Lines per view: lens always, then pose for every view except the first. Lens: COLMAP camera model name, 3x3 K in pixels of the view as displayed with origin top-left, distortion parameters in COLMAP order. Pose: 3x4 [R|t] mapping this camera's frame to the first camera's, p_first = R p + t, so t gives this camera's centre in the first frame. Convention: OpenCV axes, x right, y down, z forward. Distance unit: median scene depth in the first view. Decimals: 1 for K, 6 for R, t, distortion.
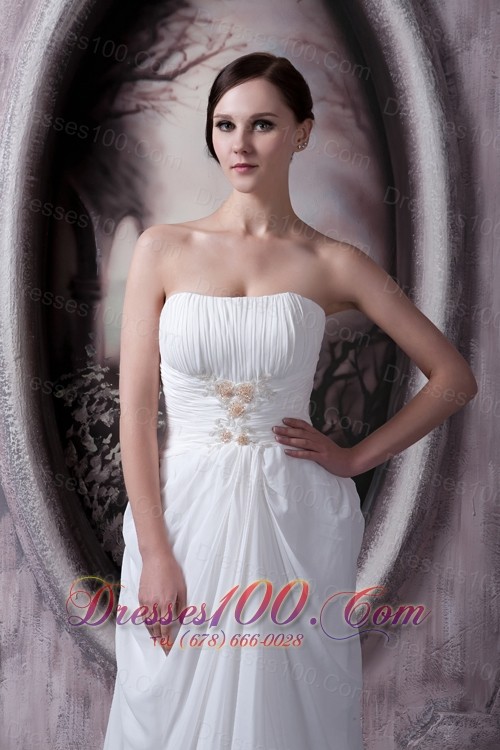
lens RADIAL K [[1350.8, 0, 250.0], [0, 1350.8, 375.0], [0, 0, 1]] dist [0.170461, -0.101046]
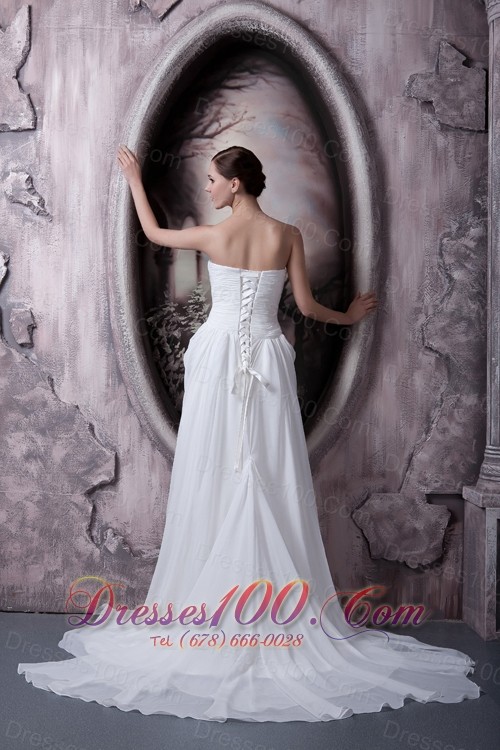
lens RADIAL K [[1012.3, 0, 250.0], [0, 1012.3, 375.0], [0, 0, 1]] dist [-0.023278, 0.025947]
pose [[0.999848, -0.015067, -0.008820, -0.002862], [0.014859, 0.999620, -0.023233, 0.122684], [0.009167, 0.023099, 0.999691, -0.296514]]
